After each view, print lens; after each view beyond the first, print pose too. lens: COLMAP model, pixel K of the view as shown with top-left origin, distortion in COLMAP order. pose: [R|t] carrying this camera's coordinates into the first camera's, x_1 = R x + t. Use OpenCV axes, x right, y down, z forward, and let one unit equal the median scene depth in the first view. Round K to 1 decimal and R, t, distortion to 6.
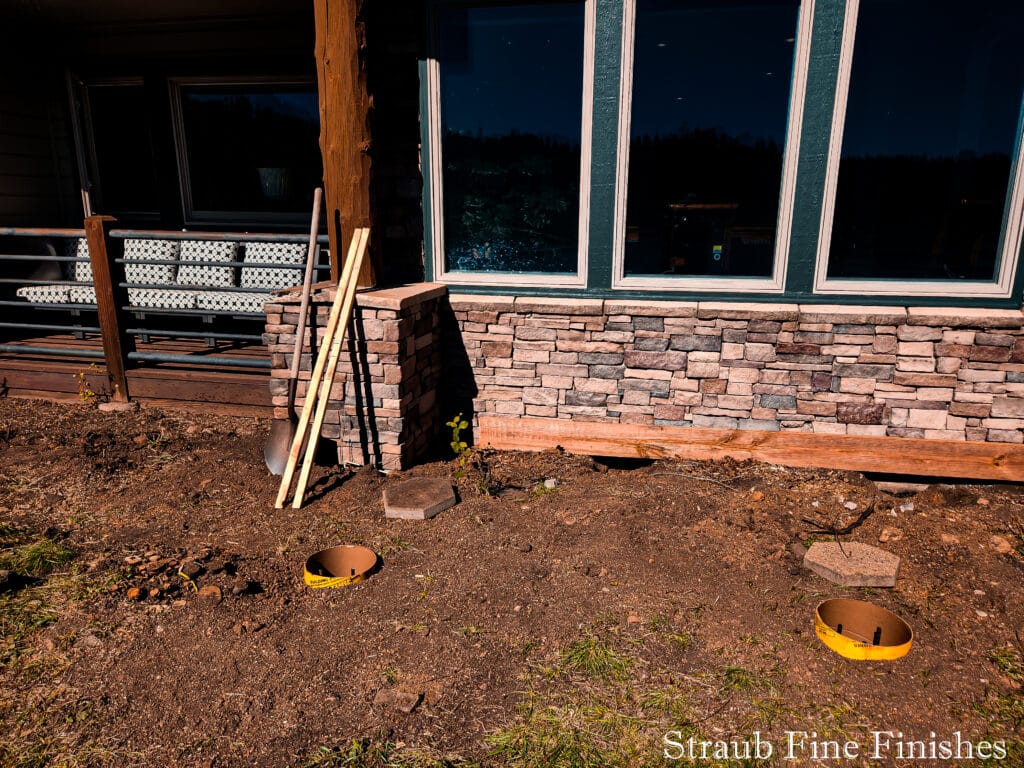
lens RADIAL K [[684.7, 0, 525.5], [0, 684.7, 377.3], [0, 0, 1]] dist [0.082247, -0.071954]
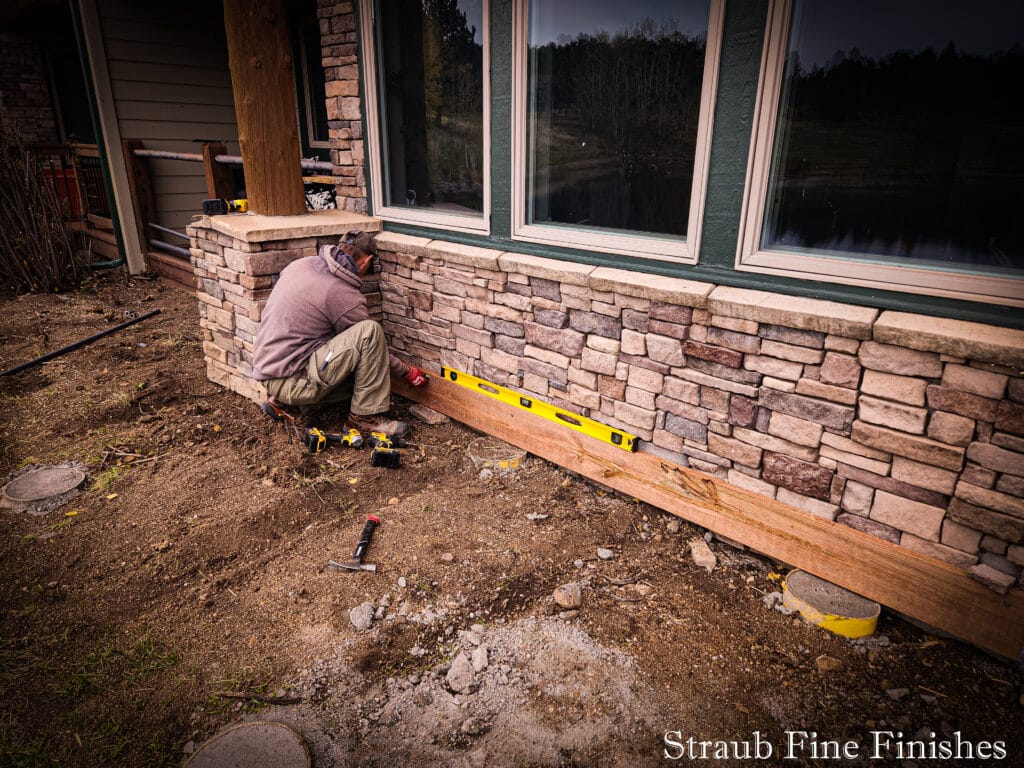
lens RADIAL K [[678.9, 0, 512.0], [0, 678.9, 384.0], [0, 0, 1]] dist [0.062967, -0.050708]
pose [[0.828560, 0.189236, -0.526951, 0.576153], [-0.145094, 0.981572, 0.124355, -0.065266], [0.540773, -0.026579, 0.840749, 0.359812]]
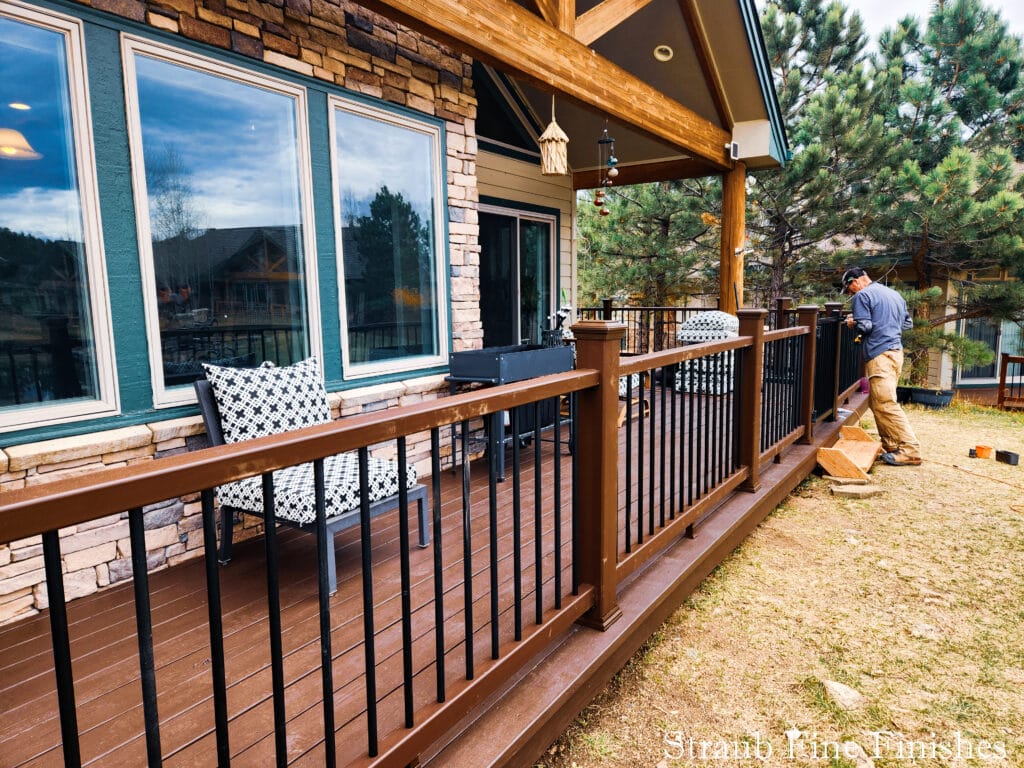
lens RADIAL K [[684.7, 0, 525.5], [0, 684.7, 377.3], [0, 0, 1]] dist [0.082247, -0.071954]
pose [[0.369266, -0.125321, 0.920835, -0.443271], [0.242210, 0.969599, 0.034829, -0.092127], [-0.897205, 0.210174, 0.388394, 0.329059]]
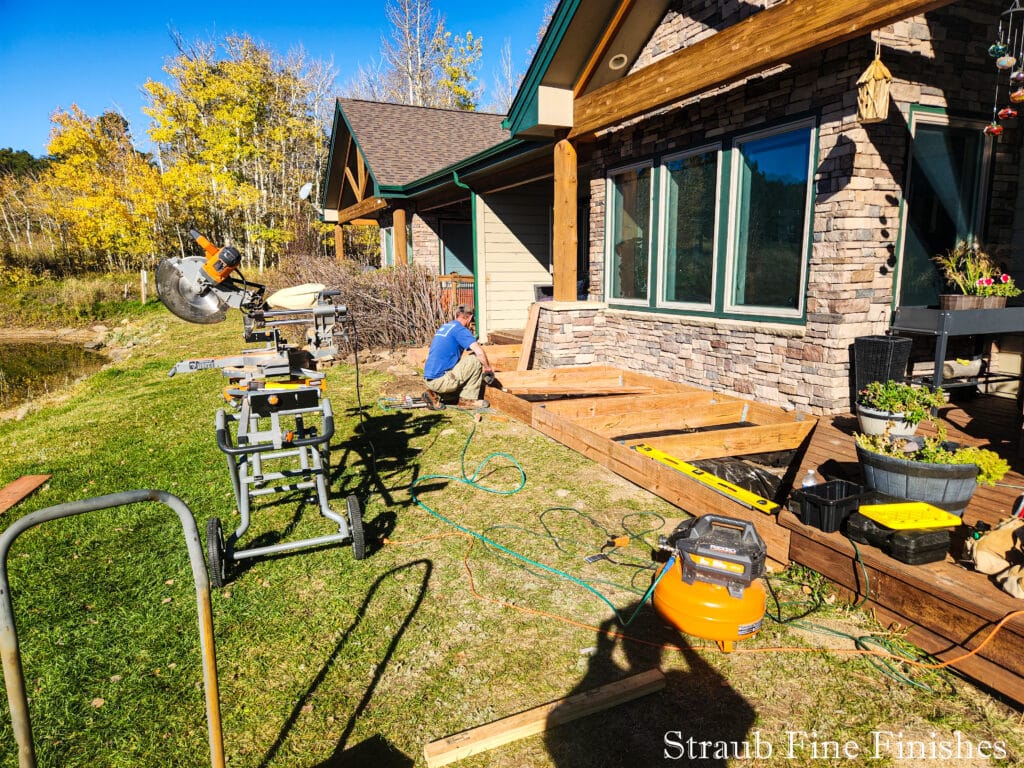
lens RADIAL K [[684.7, 0, 525.5], [0, 684.7, 377.3], [0, 0, 1]] dist [0.082247, -0.071954]
pose [[0.581681, 0.119305, -0.804620, 1.495350], [-0.196924, 0.980414, 0.003009, 0.127577], [0.789220, 0.156699, 0.593782, -0.385228]]
